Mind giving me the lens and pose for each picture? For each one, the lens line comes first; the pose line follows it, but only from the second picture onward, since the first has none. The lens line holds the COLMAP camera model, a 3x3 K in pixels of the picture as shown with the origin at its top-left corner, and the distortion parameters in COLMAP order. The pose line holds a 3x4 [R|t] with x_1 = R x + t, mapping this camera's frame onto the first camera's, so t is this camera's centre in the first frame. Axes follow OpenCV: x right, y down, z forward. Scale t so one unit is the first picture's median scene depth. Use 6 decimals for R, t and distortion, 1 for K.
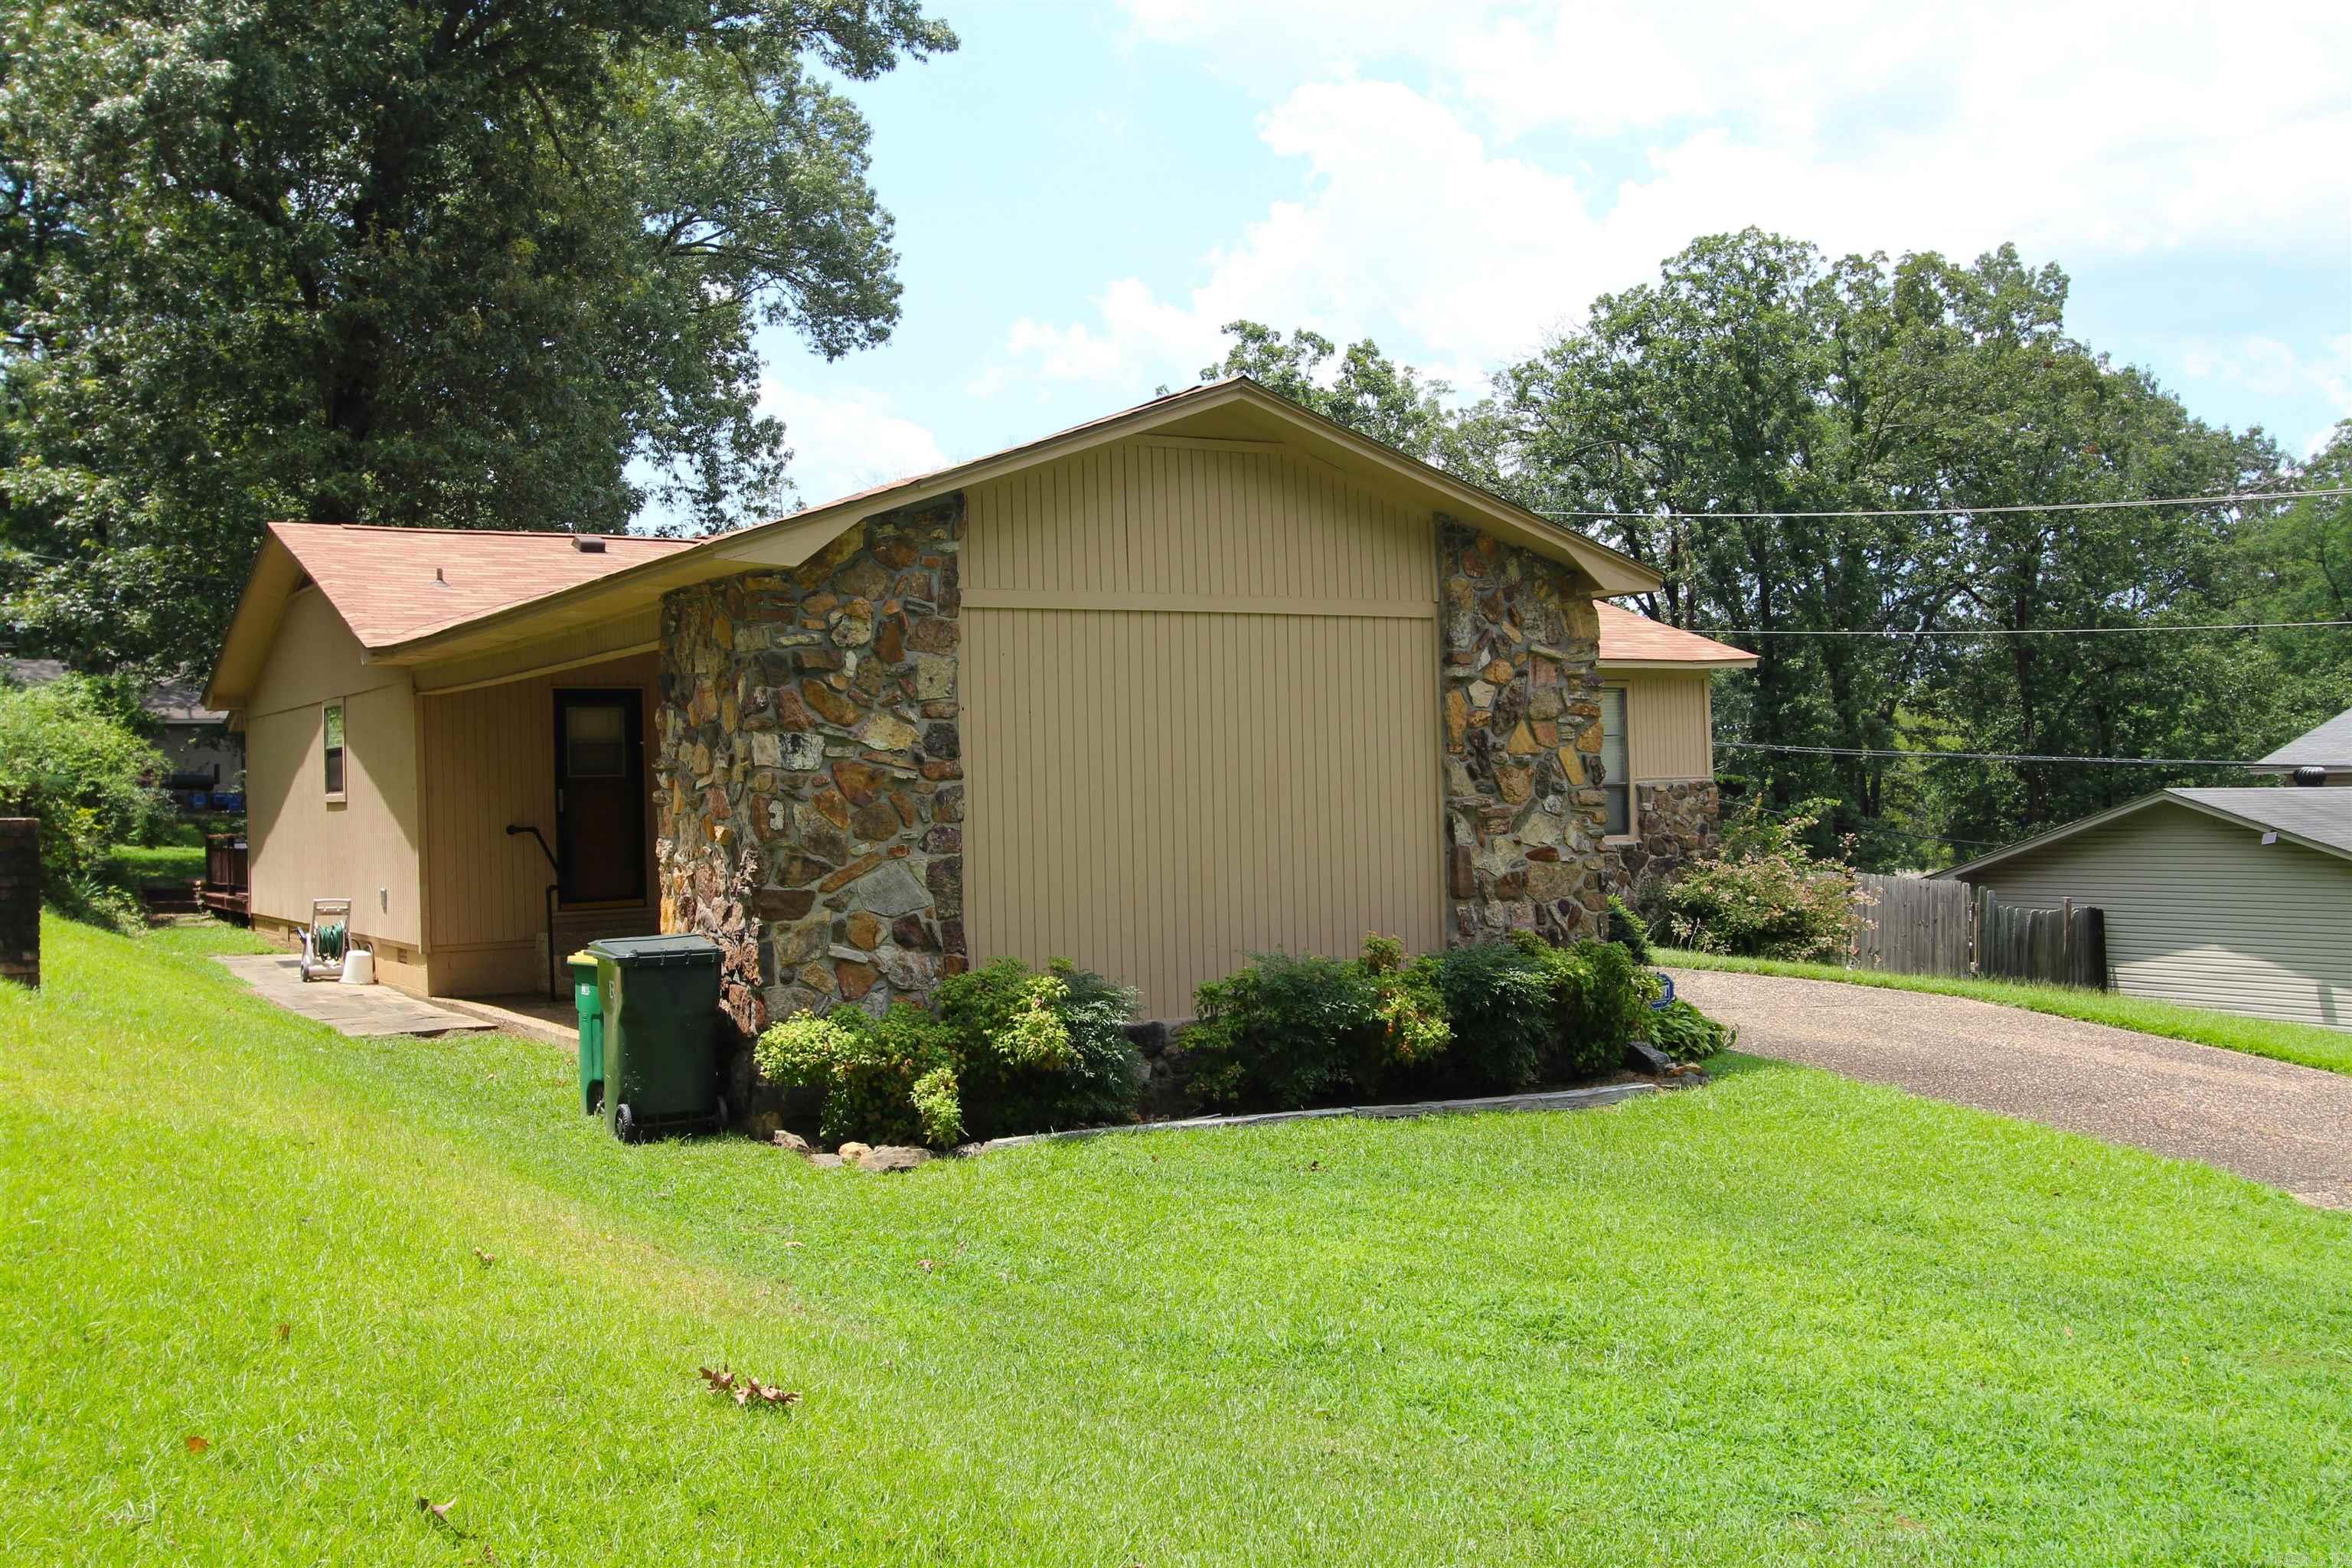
lens RADIAL K [[2379.3, 0, 1176.0], [0, 2379.3, 784.0], [0, 0, 1]] dist [-0.006833, 0.001558]
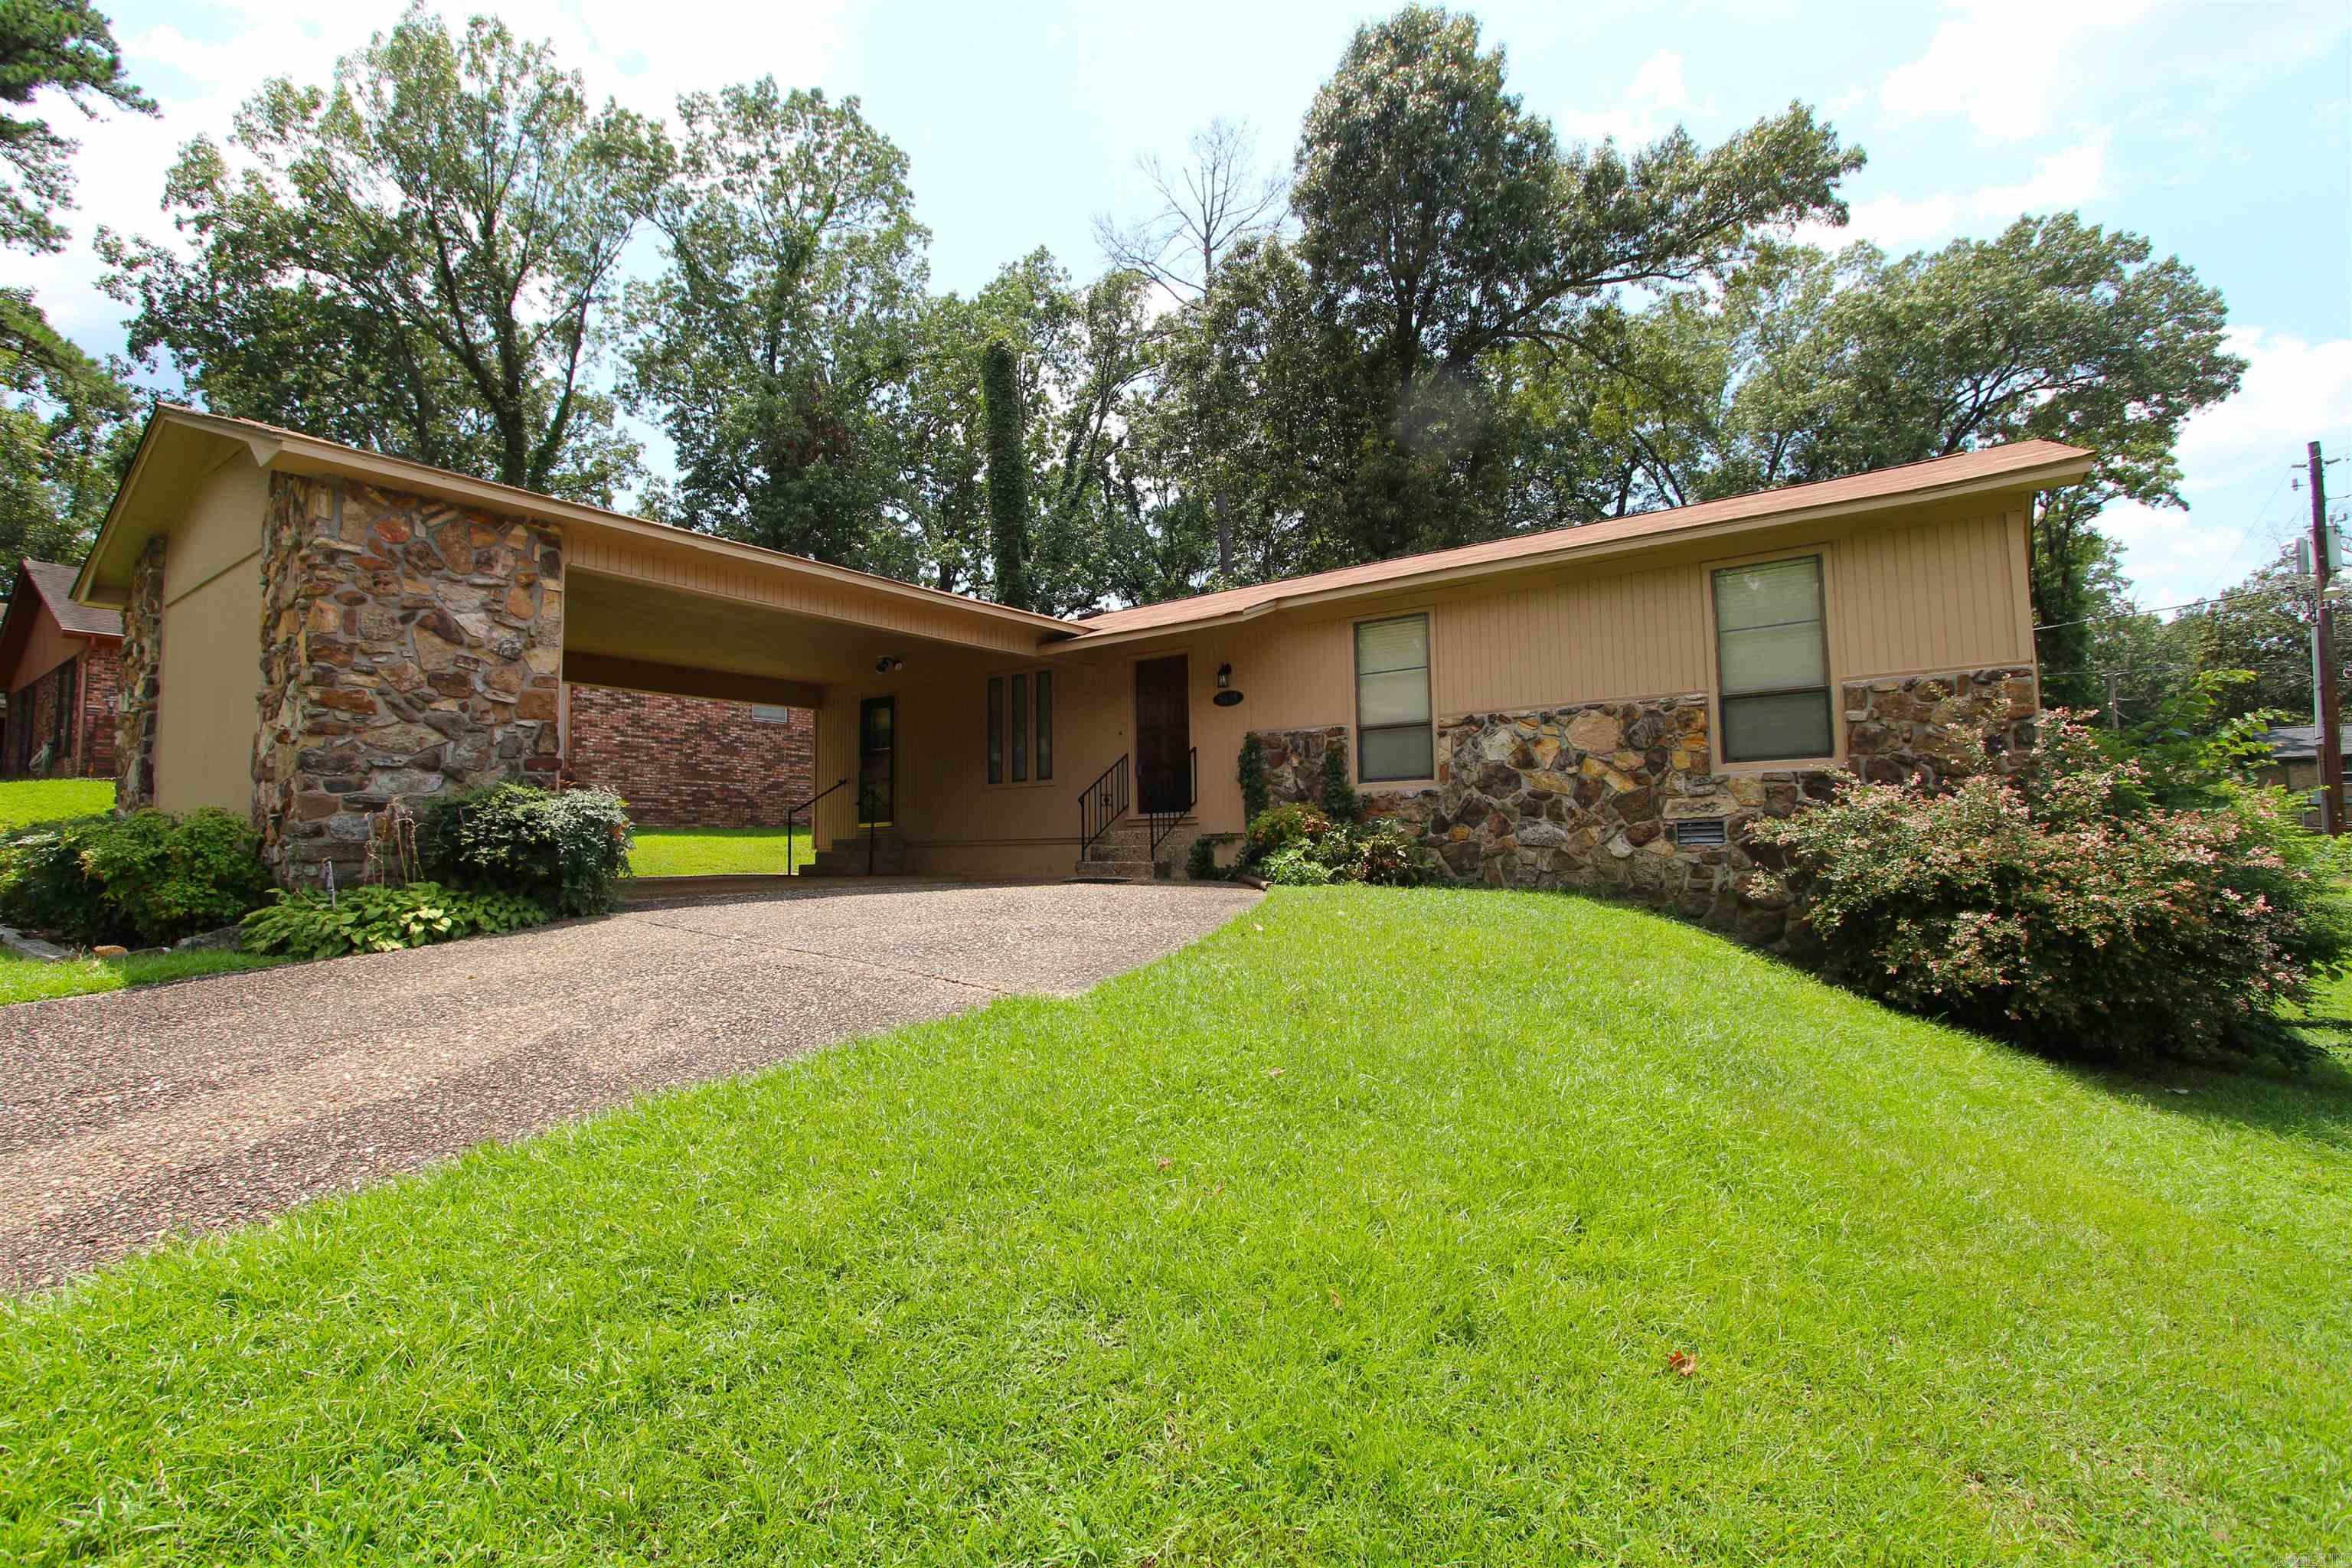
lens RADIAL K [[1115.0, 0, 1142.3], [0, 1115.0, 769.8], [0, 0, 1]] dist [-0.012429, 0.000561]
pose [[0.322548, -0.054133, -0.945004, 0.732081], [0.001367, 0.998389, -0.056724, 0.072629], [0.946552, 0.017004, 0.322102, 1.177495]]
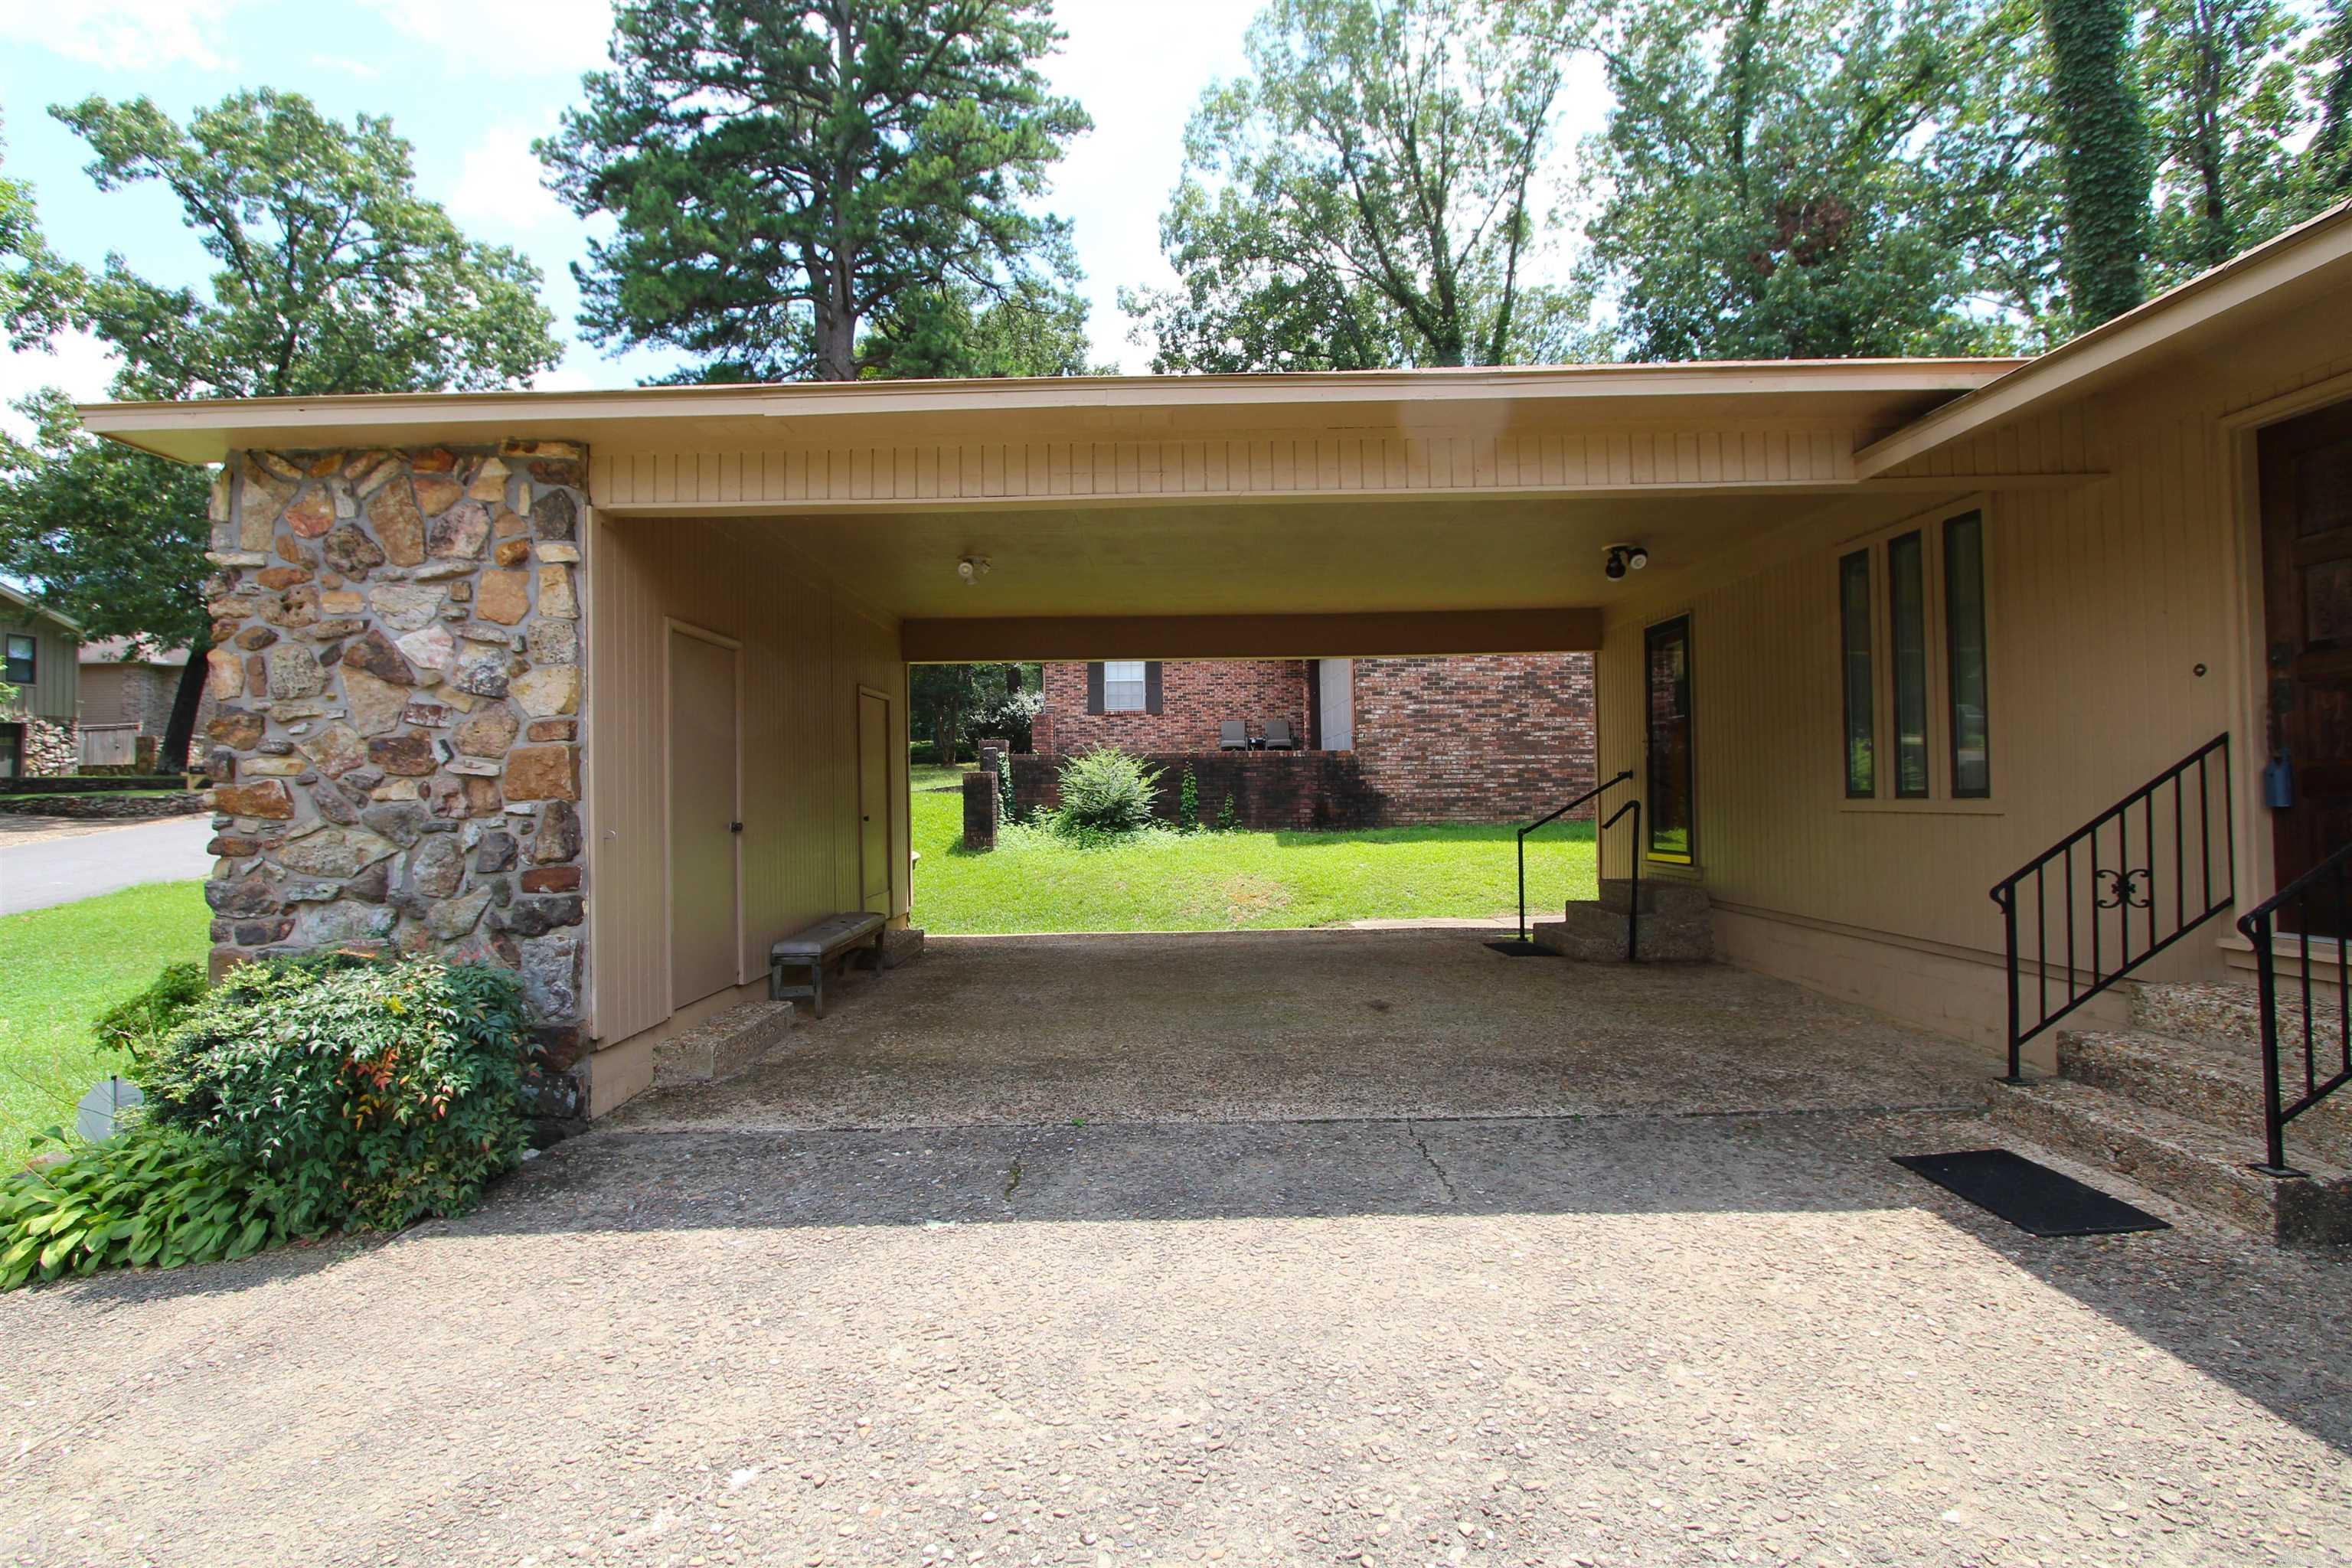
lens RADIAL K [[1115.0, 0, 1142.3], [0, 1115.0, 769.8], [0, 0, 1]] dist [-0.012429, 0.000561]
pose [[-0.571917, 0.015338, -0.820168, 0.298337], [0.026278, 0.999655, 0.000371, 0.015317], [0.819890, -0.021340, -0.572123, 1.373312]]
